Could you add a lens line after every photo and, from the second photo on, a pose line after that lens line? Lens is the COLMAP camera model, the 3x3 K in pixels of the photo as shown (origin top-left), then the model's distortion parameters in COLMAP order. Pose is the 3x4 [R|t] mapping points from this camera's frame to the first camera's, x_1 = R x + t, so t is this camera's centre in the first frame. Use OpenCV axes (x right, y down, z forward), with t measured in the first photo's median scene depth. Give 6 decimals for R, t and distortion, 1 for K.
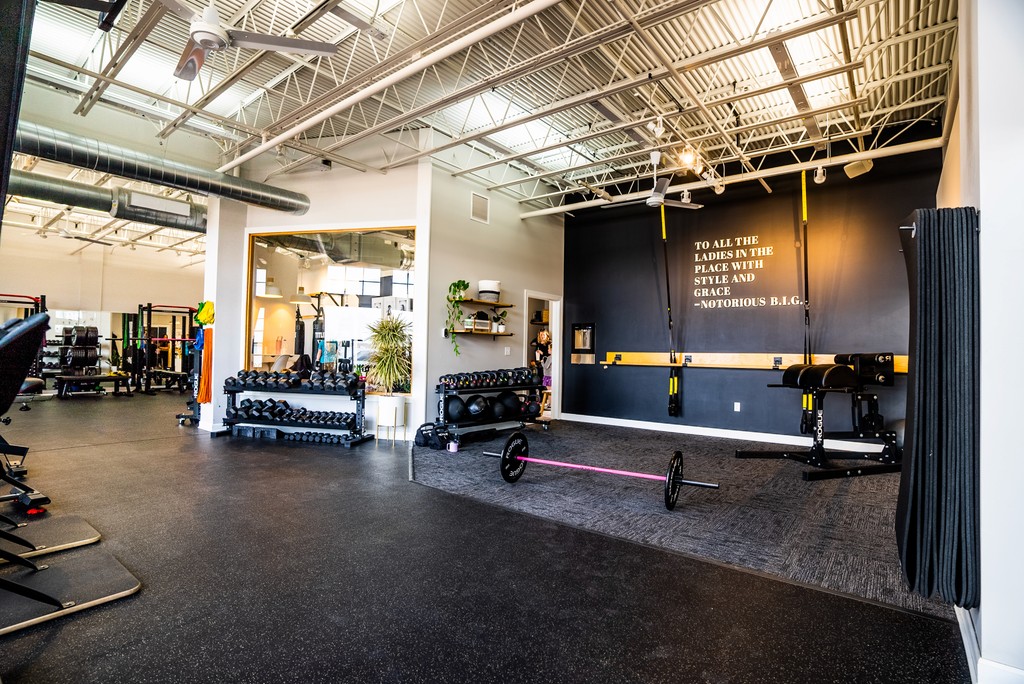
lens RADIAL K [[500.7, 0, 508.4], [0, 500.7, 340.2], [0, 0, 1]] dist [-0.064240, 0.000080]
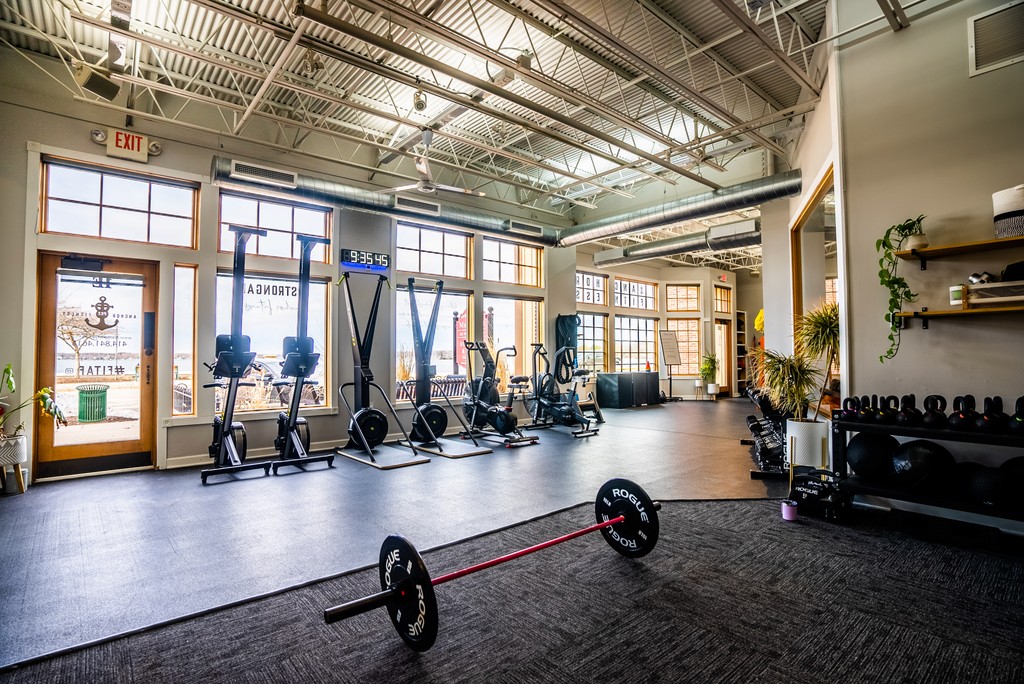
lens RADIAL K [[500.7, 0, 508.4], [0, 500.7, 340.2], [0, 0, 1]] dist [-0.064240, 0.000080]
pose [[-0.176604, -0.054175, -0.982790, 0.753514], [0.016274, 0.998187, -0.057948, 0.048176], [0.984147, -0.026228, -0.175403, 1.085785]]
